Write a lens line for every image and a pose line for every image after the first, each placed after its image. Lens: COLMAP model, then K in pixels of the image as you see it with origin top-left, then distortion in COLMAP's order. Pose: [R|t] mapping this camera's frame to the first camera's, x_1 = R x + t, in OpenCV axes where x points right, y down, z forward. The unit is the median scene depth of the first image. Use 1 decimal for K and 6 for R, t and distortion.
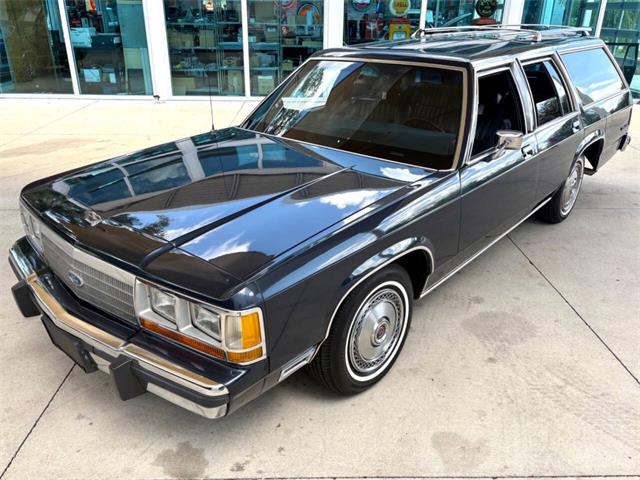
lens RADIAL K [[518.2, 0, 322.6], [0, 518.2, 260.7], [0, 0, 1]] dist [0.005610, 0.007512]
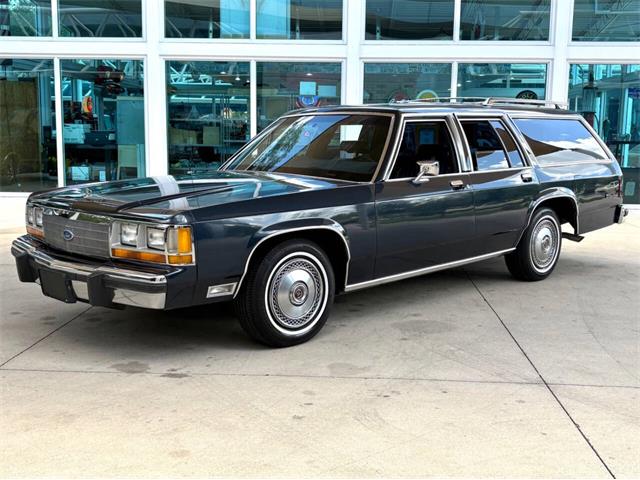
lens RADIAL K [[724.8, 0, 320.0], [0, 724.8, 240.0], [0, 0, 1]] dist [0.032585, 0.004363]
pose [[0.997516, 0.013096, -0.069218, 0.156974], [-0.032360, 0.957947, -0.285115, 0.282546], [0.062573, 0.286646, 0.955991, -0.391577]]
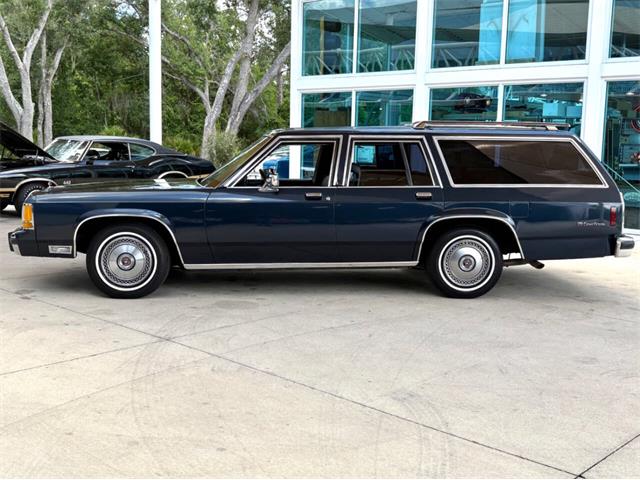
lens RADIAL K [[724.8, 0, 320.0], [0, 724.8, 240.0], [0, 0, 1]] dist [0.032585, 0.004363]
pose [[0.741717, 0.094459, -0.664028, 1.093844], [-0.298542, 0.933046, -0.200744, 0.215122], [0.600606, 0.347136, 0.720256, -0.254498]]
